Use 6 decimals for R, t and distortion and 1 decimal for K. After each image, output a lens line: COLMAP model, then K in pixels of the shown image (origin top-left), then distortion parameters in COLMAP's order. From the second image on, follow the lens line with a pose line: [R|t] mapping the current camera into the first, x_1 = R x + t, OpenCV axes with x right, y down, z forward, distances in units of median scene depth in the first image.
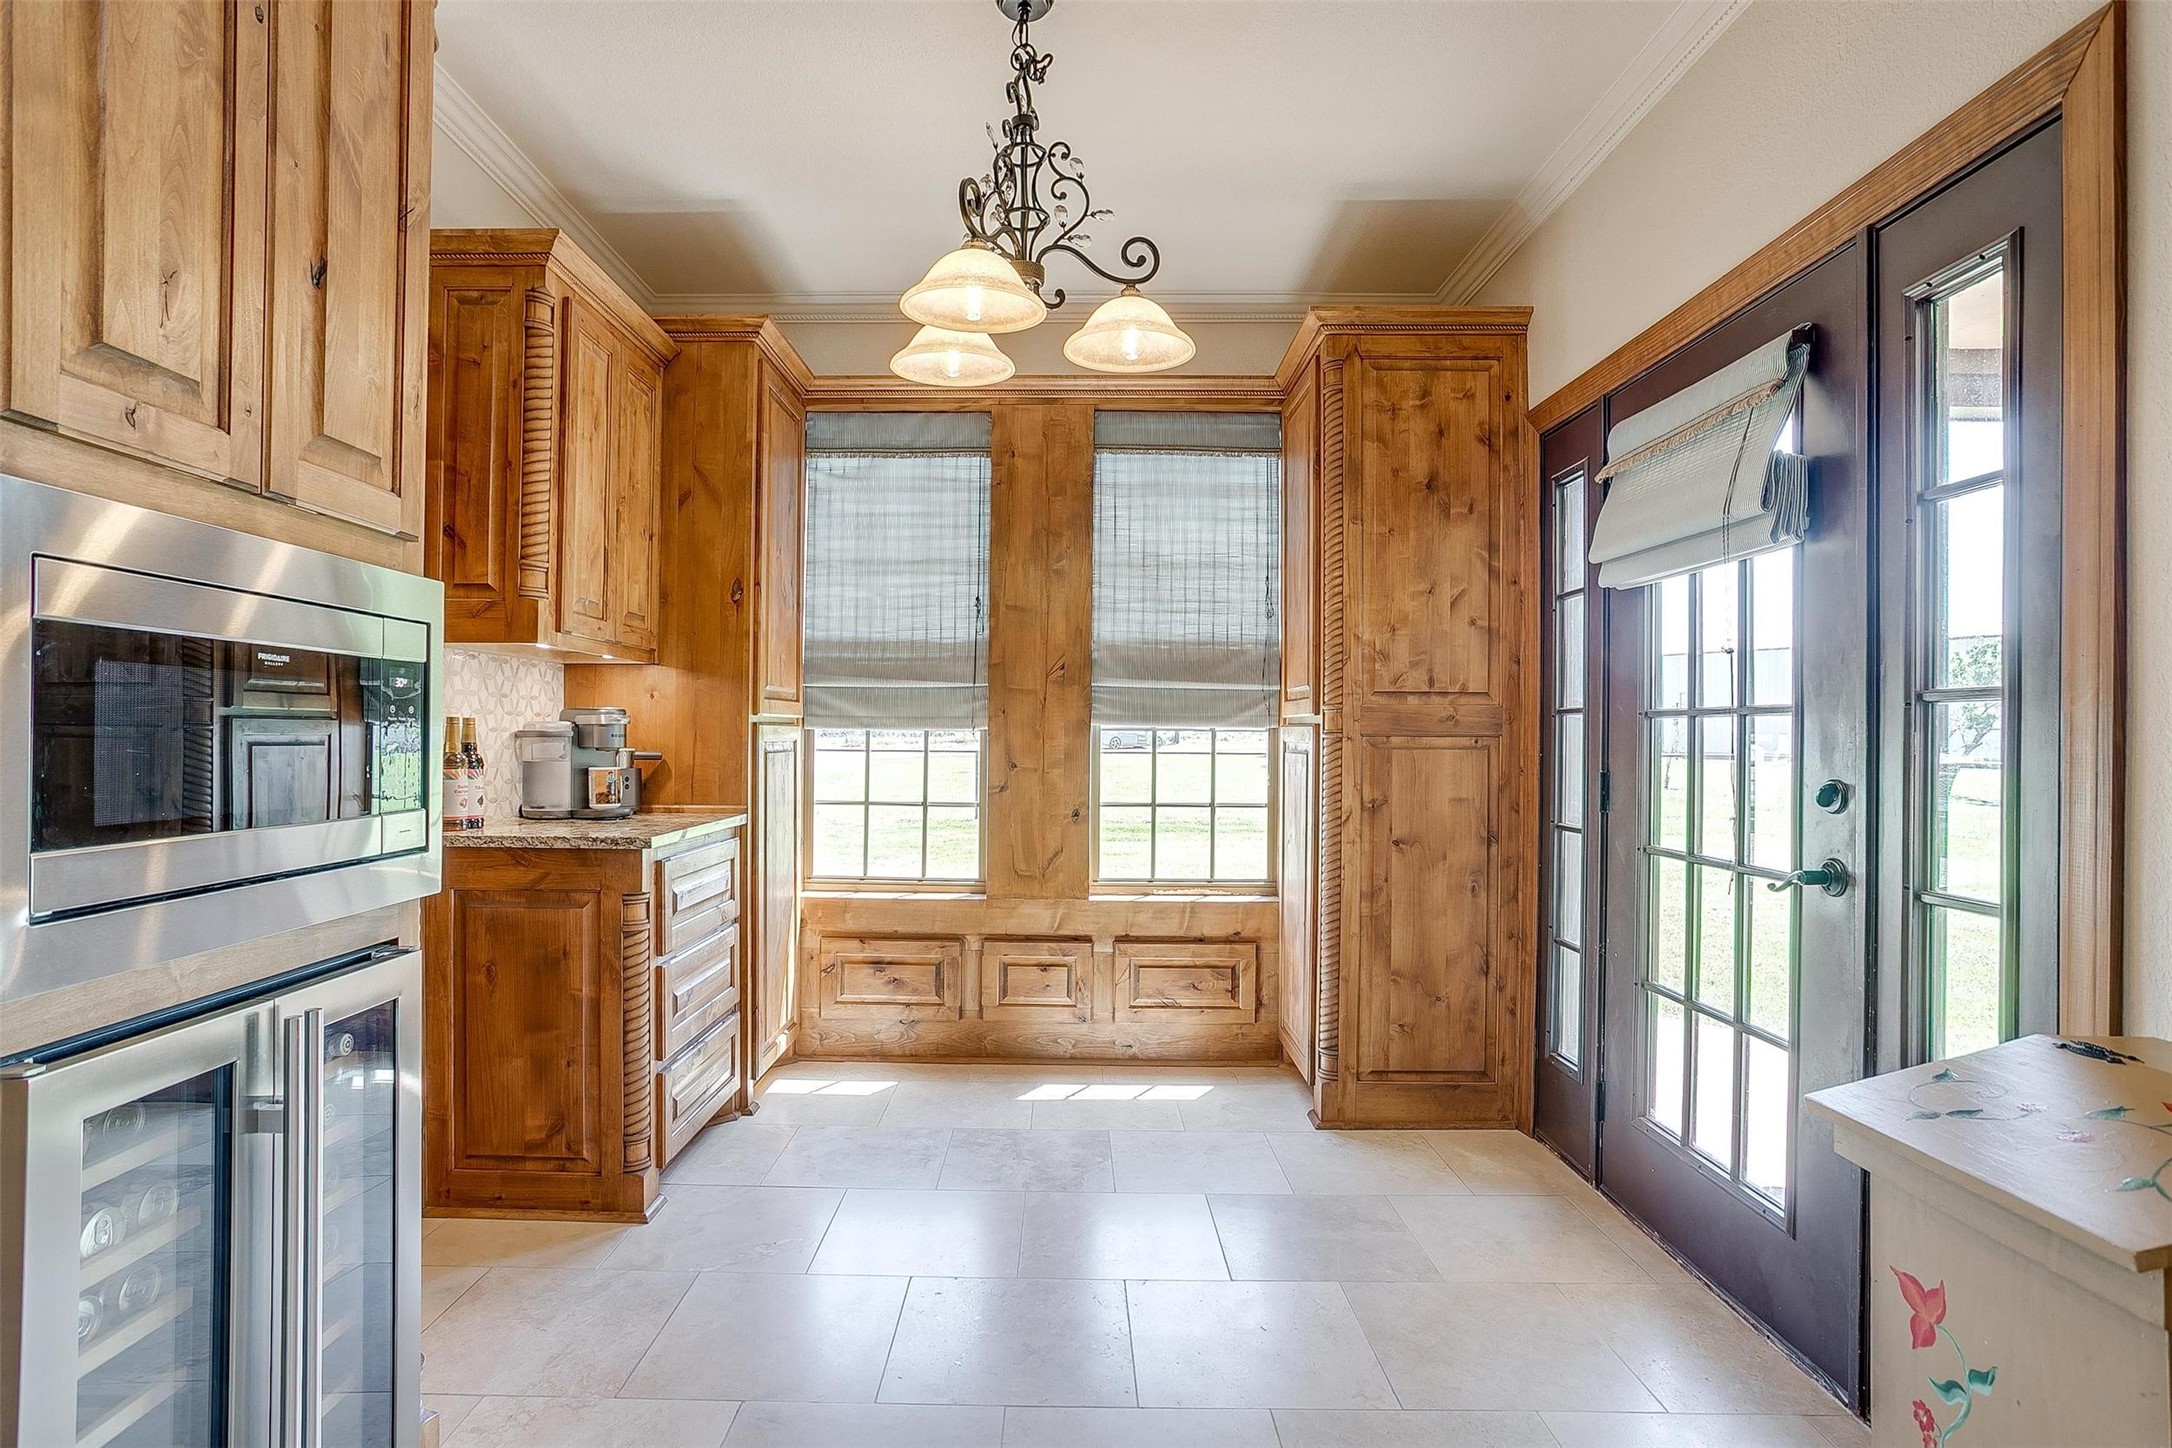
lens RADIAL K [[1111.2, 0, 1052.8], [0, 1111.2, 731.1], [0, 0, 1]] dist [-0.072693, 0.039064]
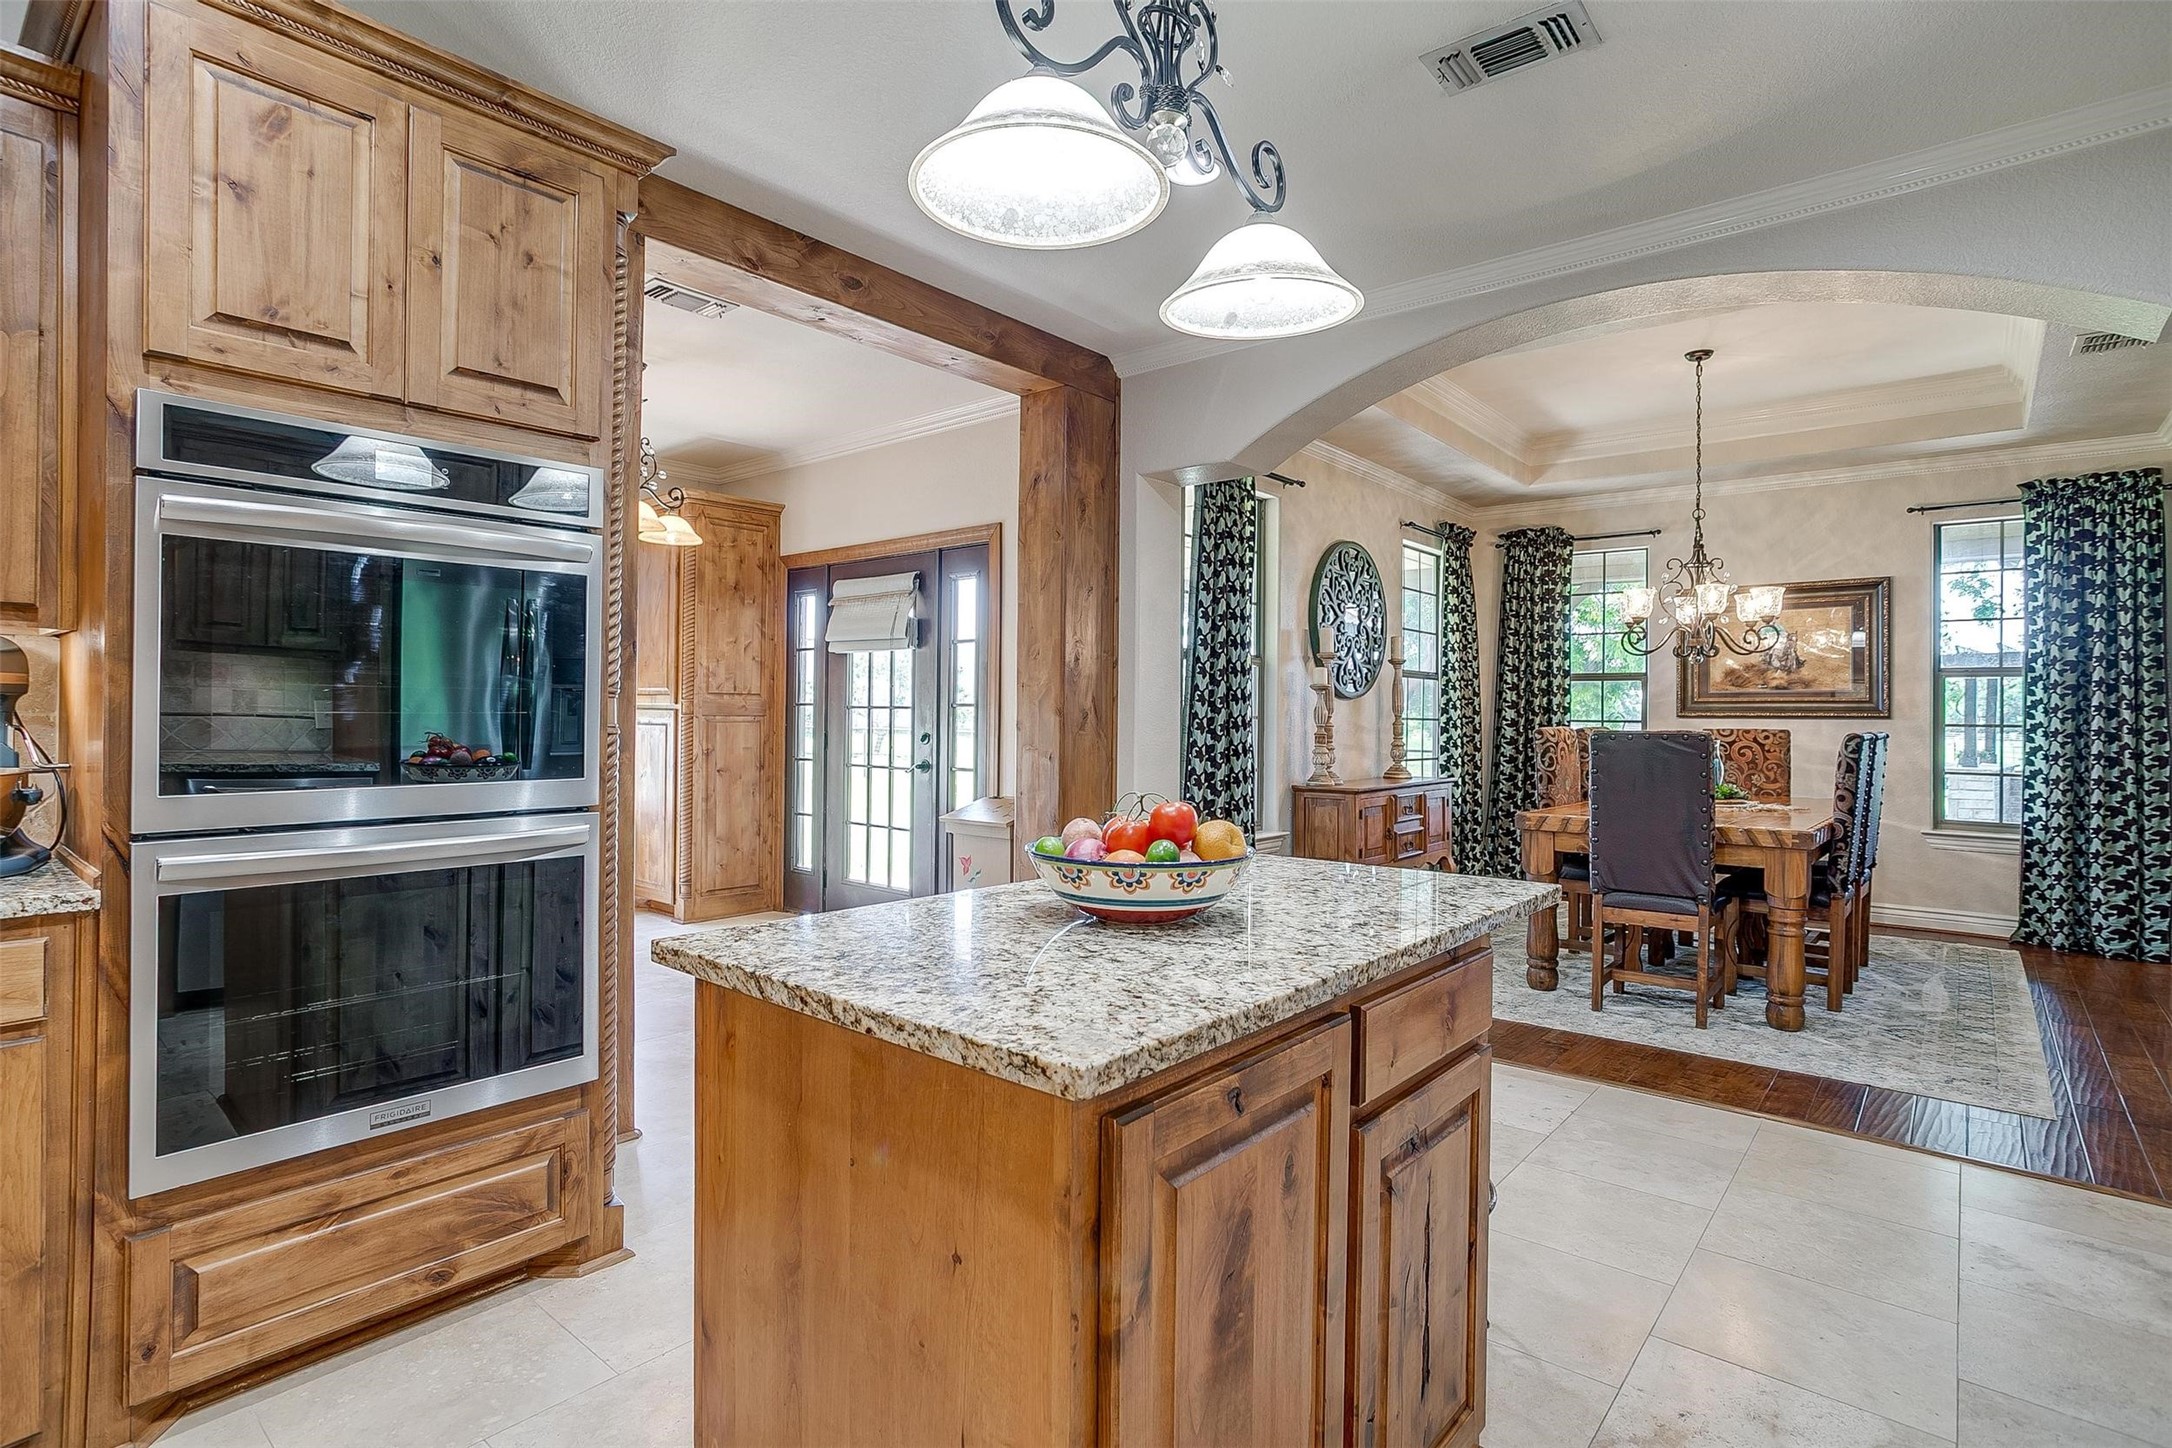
lens RADIAL K [[1061.7, 0, 1069.9], [0, 1061.7, 703.0], [0, 0, 1]] dist [-0.063736, 0.033381]
pose [[0.639077, 0.008713, 0.769093, -0.716390], [-0.007348, 0.999959, -0.005222, -0.012906], [-0.769107, -0.002314, 0.639115, -0.655343]]
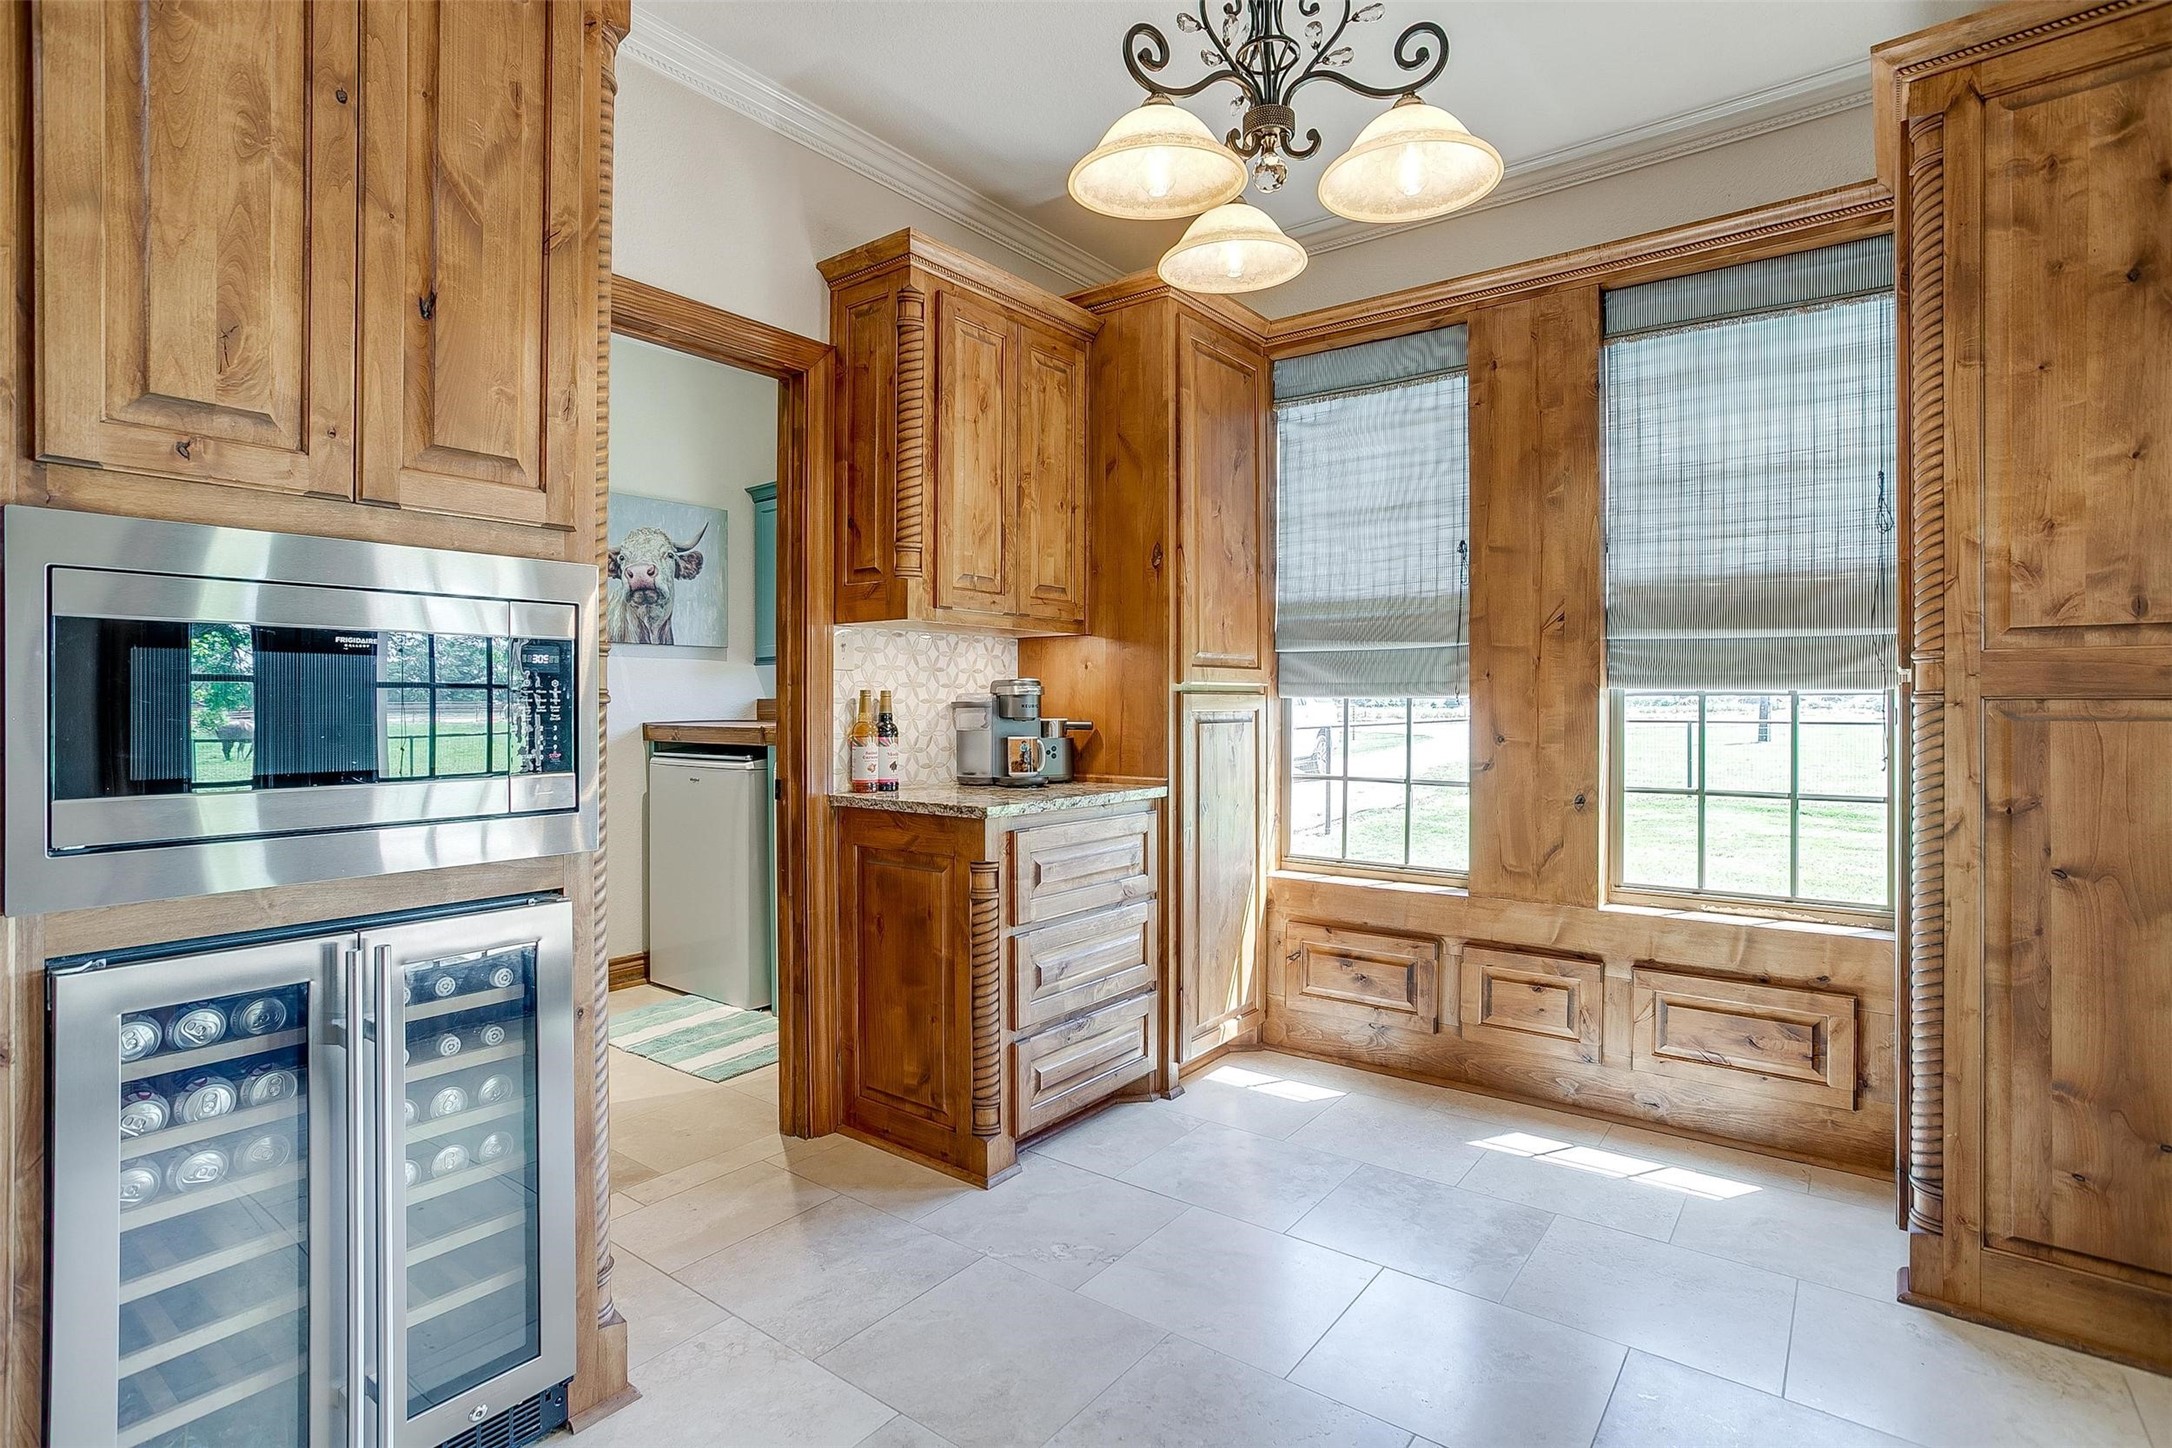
lens RADIAL K [[1061.7, 0, 1069.9], [0, 1061.7, 703.0], [0, 0, 1]] dist [-0.063736, 0.033381]
pose [[0.800650, -0.007544, -0.599085, 0.213622], [0.008315, 0.999964, -0.001480, 0.003008], [0.599075, -0.003796, 0.800684, 0.211635]]
